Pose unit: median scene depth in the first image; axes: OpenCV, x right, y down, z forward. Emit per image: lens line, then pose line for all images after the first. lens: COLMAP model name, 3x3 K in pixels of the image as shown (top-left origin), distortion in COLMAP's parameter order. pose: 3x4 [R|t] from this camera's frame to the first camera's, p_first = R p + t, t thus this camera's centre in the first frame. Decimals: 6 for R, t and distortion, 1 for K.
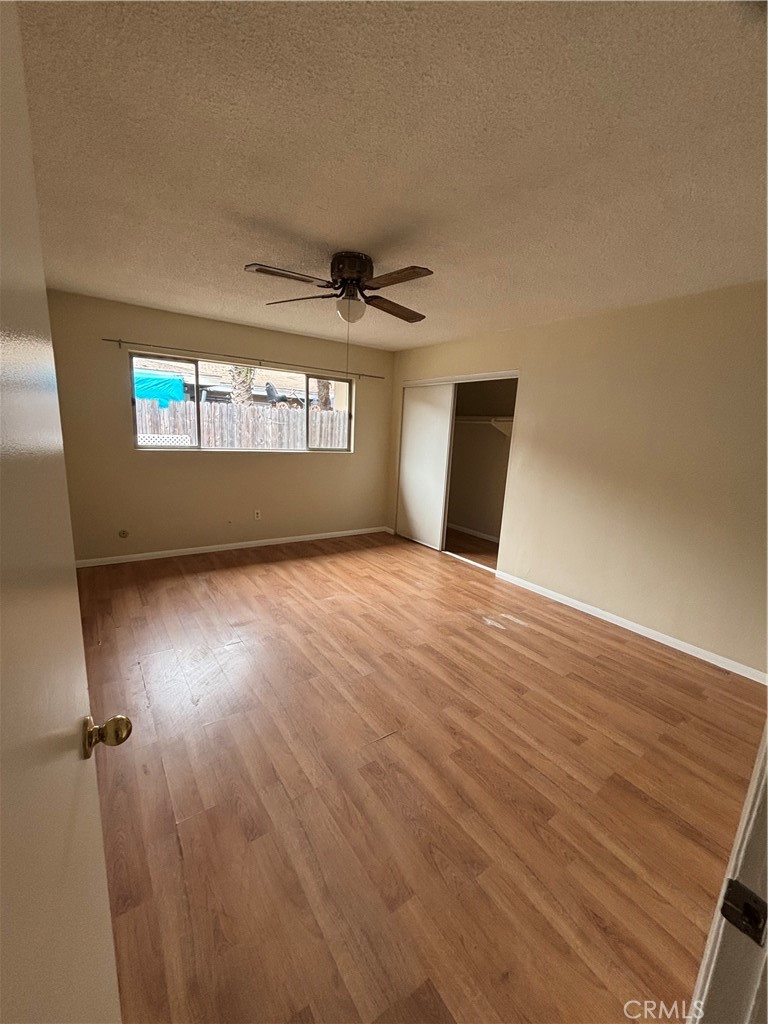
lens RADIAL K [[417.7, 0, 384.2], [0, 417.7, 513.3], [0, 0, 1]] dist [-0.003650, 0.001008]
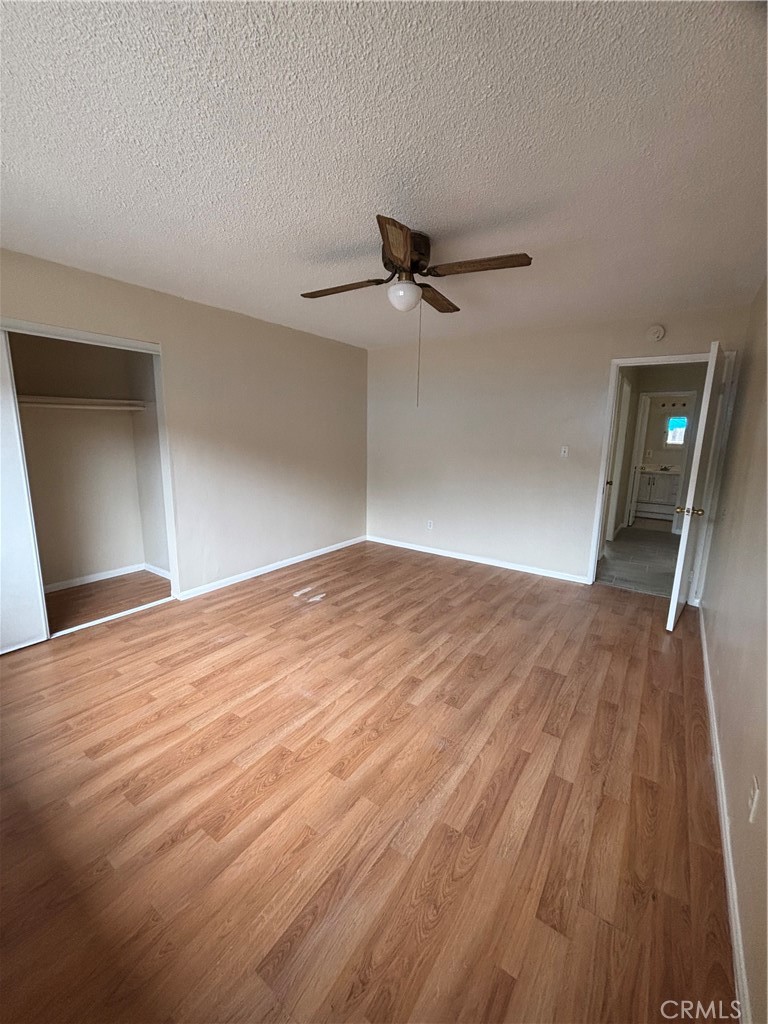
lens RADIAL K [[417.7, 0, 393.1], [0, 417.7, 506.4], [0, 0, 1]] dist [-0.003650, 0.001008]
pose [[-0.358276, -0.223035, 0.906584, -0.635971], [0.157270, 0.942751, 0.294085, -0.216847], [-0.920274, 0.247942, -0.302688, 0.912540]]
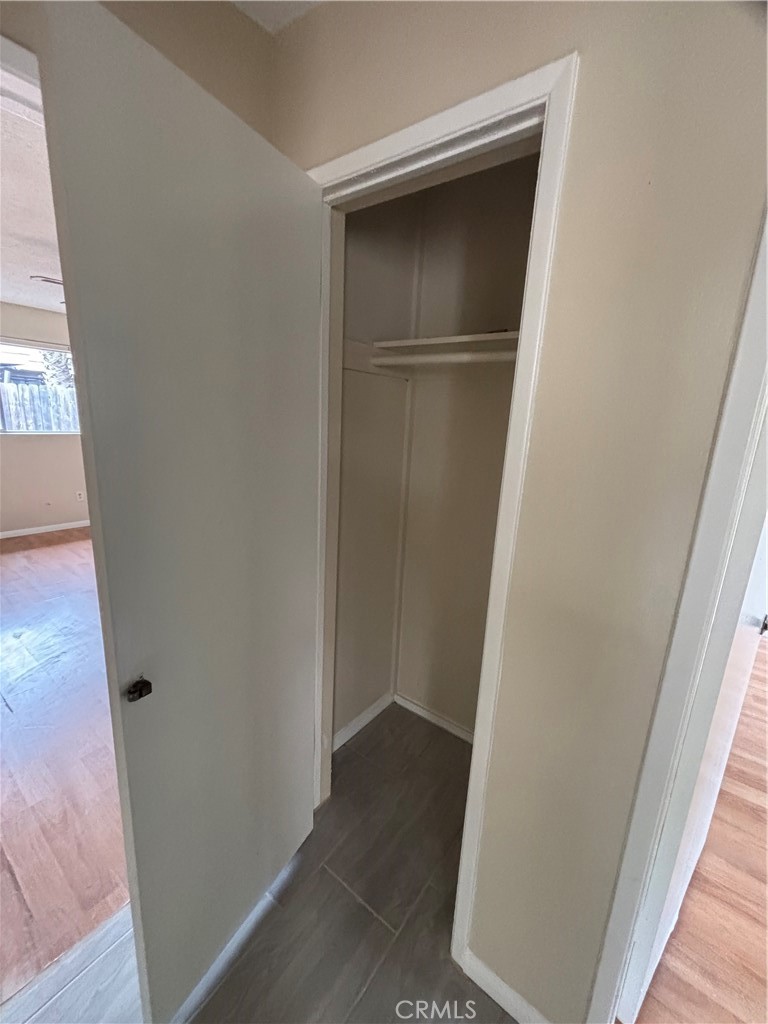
lens RADIAL K [[417.7, 0, 388.7], [0, 417.7, 510.3], [0, 0, 1]] dist [-0.003650, 0.001008]
pose [[0.949306, -0.065612, 0.307430, 0.129814], [0.056320, 0.997650, 0.039013, 0.051587], [-0.309268, -0.019721, 0.950770, -0.282160]]
